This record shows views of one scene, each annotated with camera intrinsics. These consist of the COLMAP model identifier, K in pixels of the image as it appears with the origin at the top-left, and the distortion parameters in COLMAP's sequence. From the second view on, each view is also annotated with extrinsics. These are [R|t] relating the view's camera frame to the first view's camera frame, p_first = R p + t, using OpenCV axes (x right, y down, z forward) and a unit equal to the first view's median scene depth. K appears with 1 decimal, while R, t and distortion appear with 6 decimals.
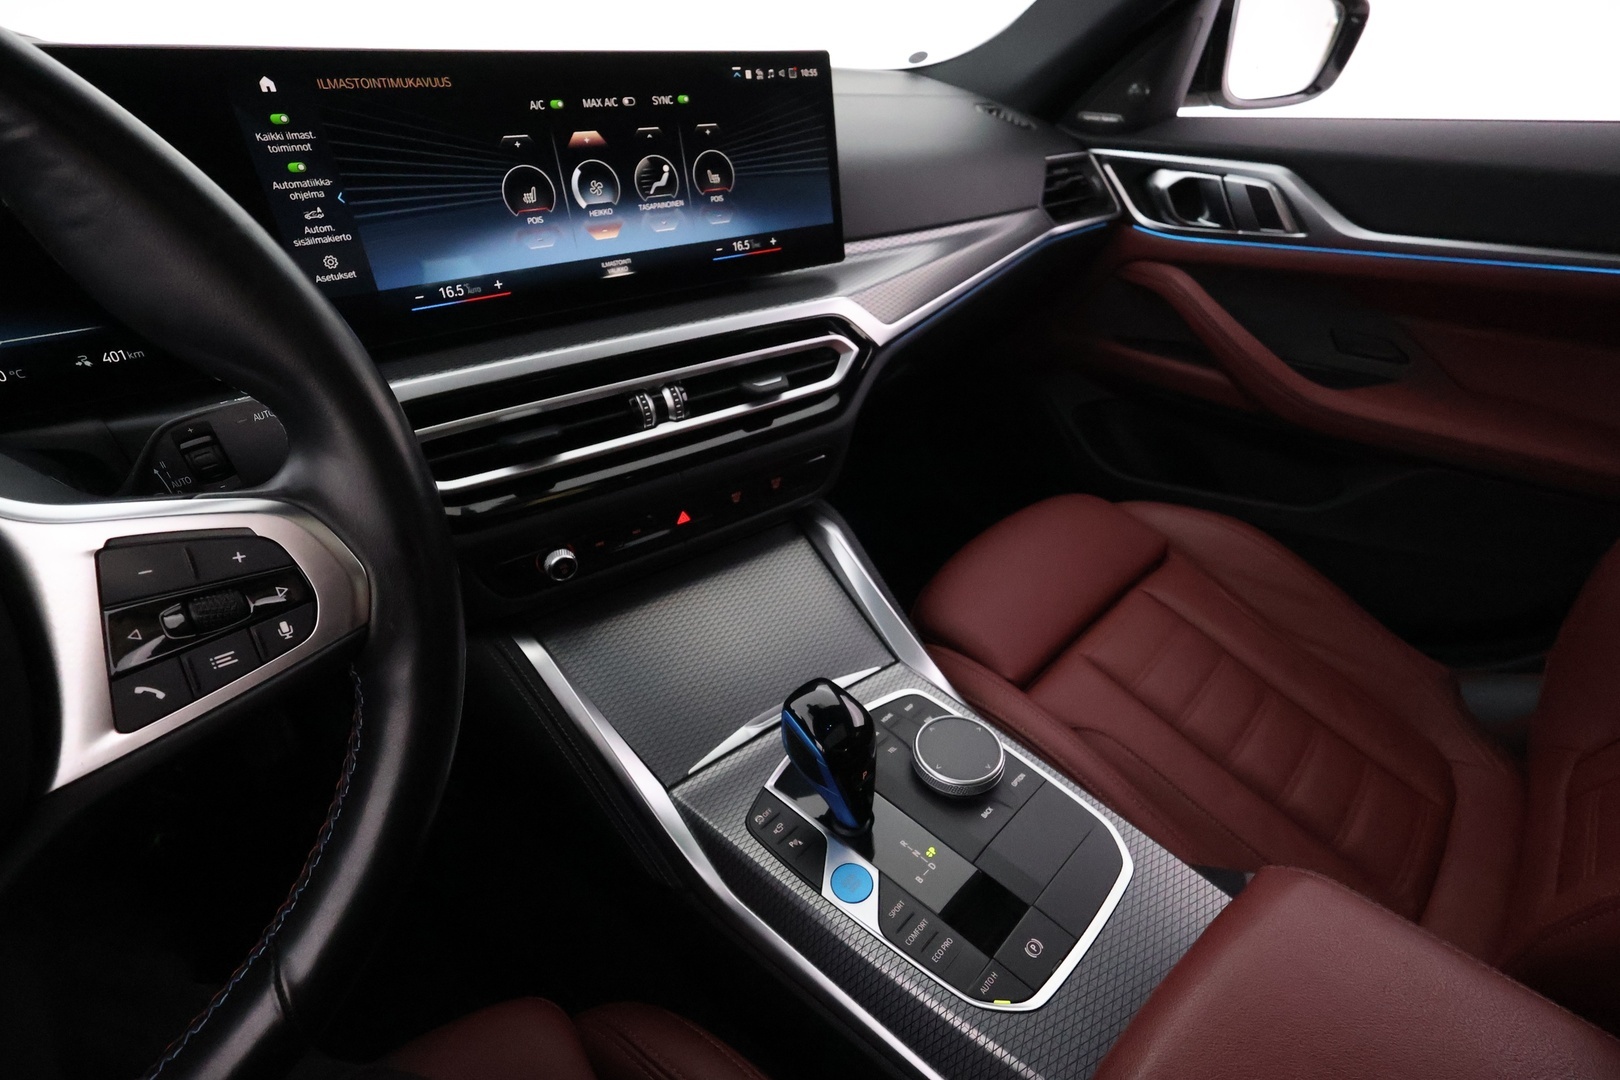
lens RADIAL K [[752.3, 0, 817.3], [0, 752.3, 539.1], [0, 0, 1]] dist [-0.002929, 0.002188]
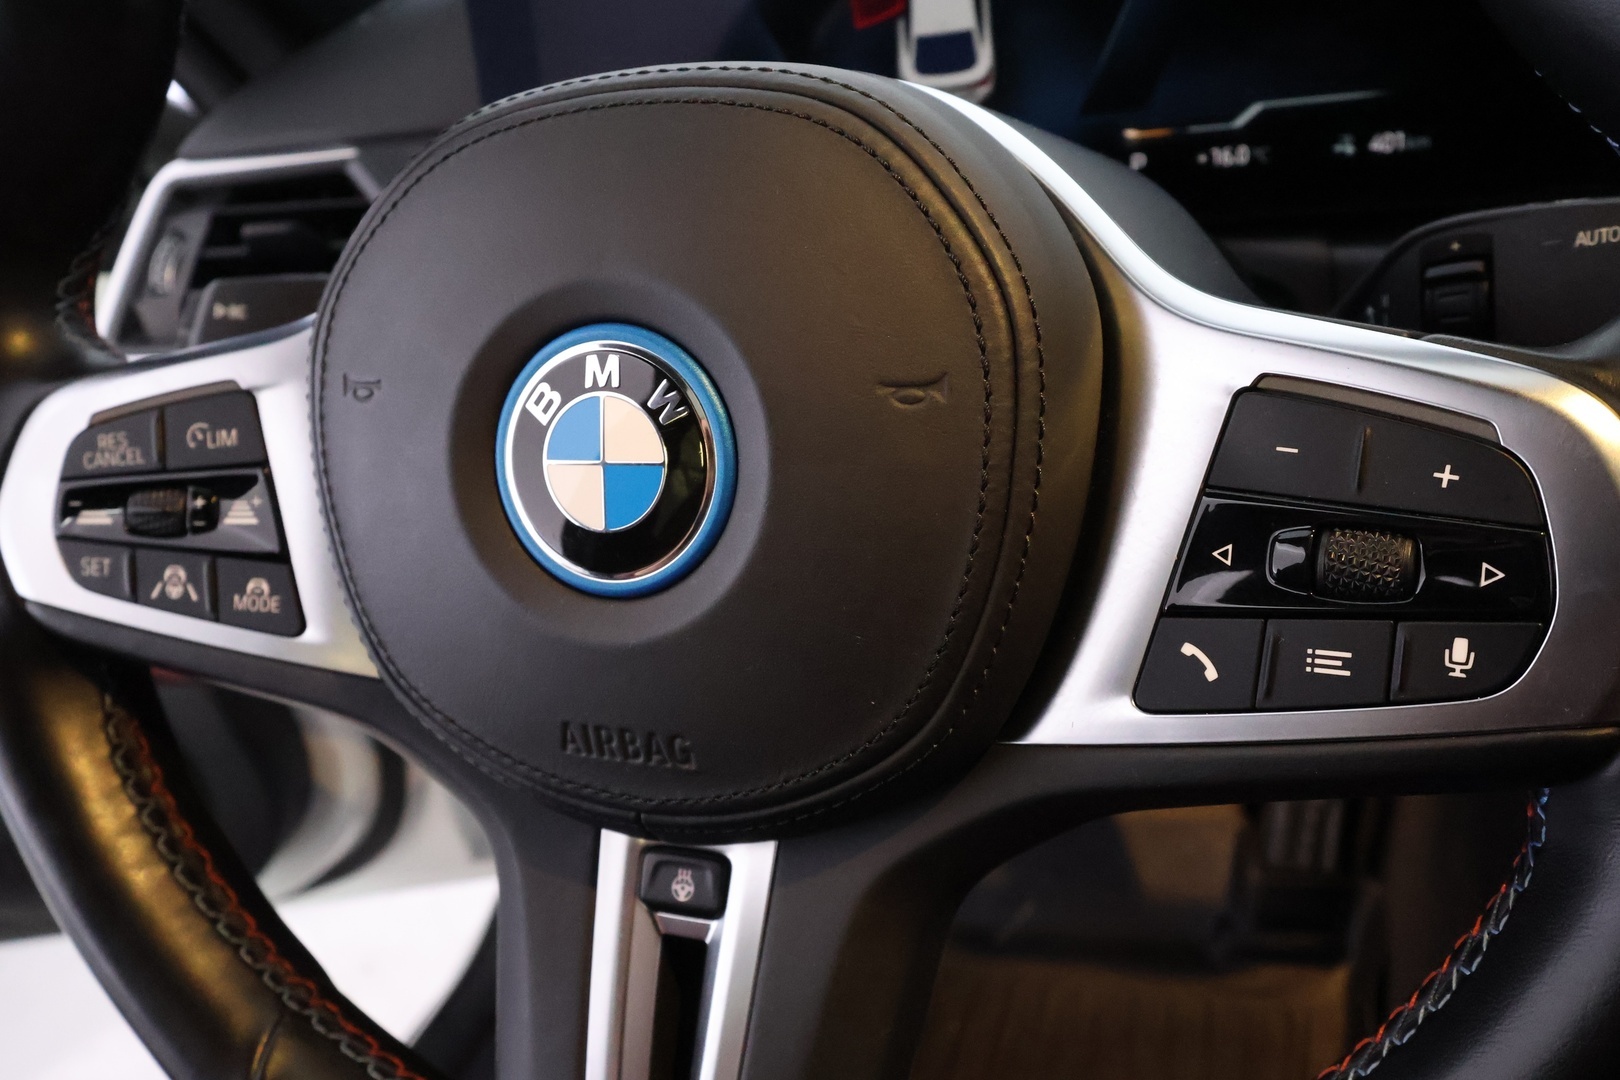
lens RADIAL K [[1283.7, 0, 806.4], [0, 1283.7, 542.6], [0, 0, 1]] dist [0.003066, 0.003151]
pose [[0.410027, 0.312861, -0.856736, -0.110252], [-0.352396, 0.920726, 0.167574, 0.032104], [0.841246, 0.233200, 0.487773, 0.133991]]
